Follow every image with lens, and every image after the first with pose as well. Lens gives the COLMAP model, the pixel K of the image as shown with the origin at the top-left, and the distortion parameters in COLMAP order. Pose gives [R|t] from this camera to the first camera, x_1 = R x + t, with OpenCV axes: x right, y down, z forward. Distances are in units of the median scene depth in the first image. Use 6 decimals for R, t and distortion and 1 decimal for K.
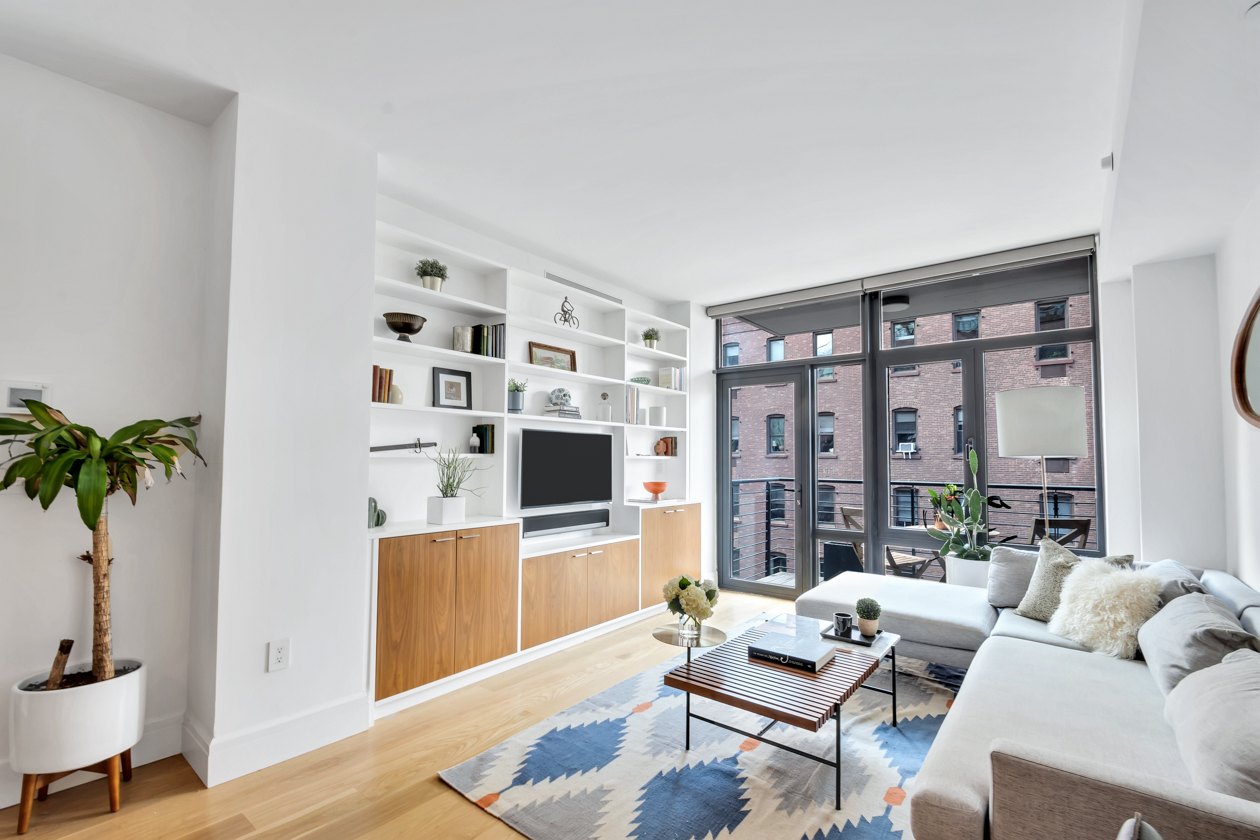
lens RADIAL K [[561.5, 0, 632.0], [0, 561.5, 431.7], [0, 0, 1]] dist [0.001761, -0.009026]
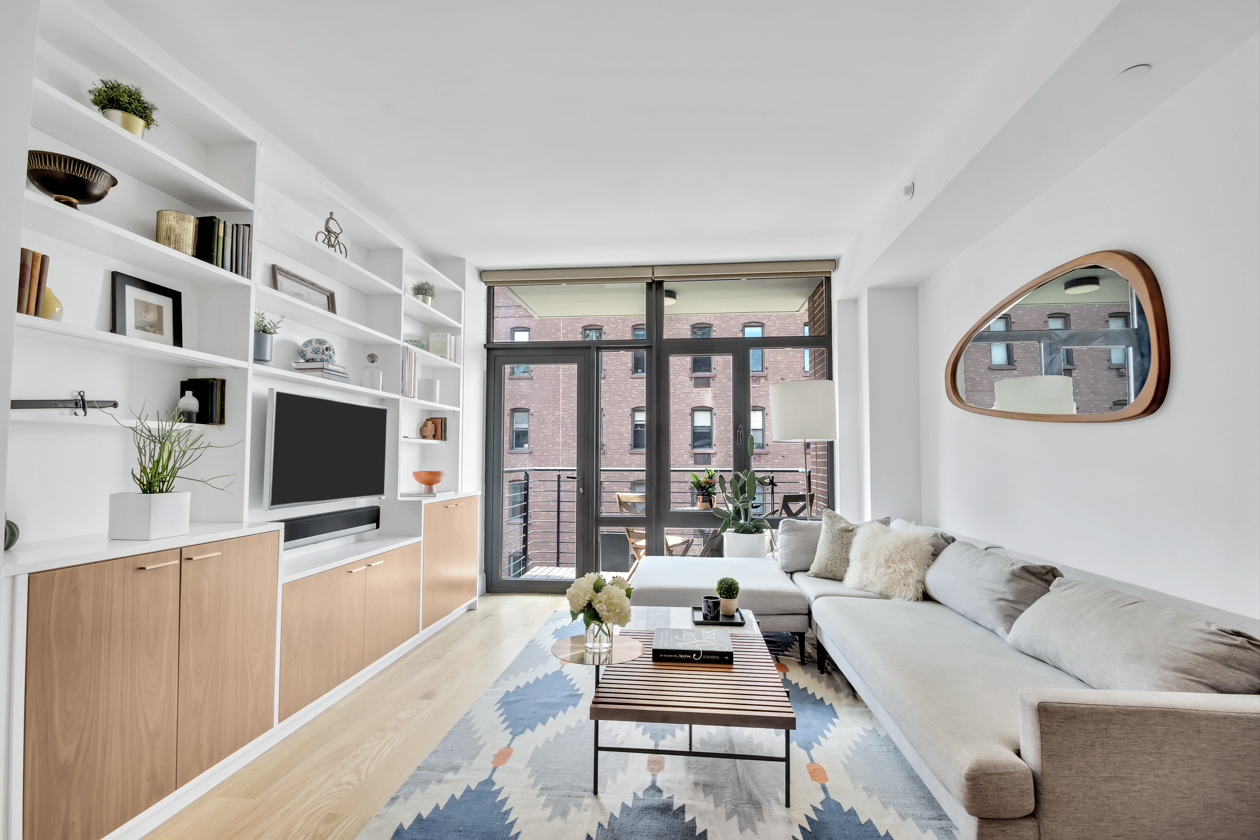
lens RADIAL K [[561.5, 0, 641.3], [0, 561.5, 429.3], [0, 0, 1]] dist [0.001761, -0.009026]
pose [[0.837107, 0.022756, 0.546565, -0.218164], [-0.023077, 0.999714, -0.006280, 0.041322], [-0.546552, -0.007356, 0.837393, 0.228391]]
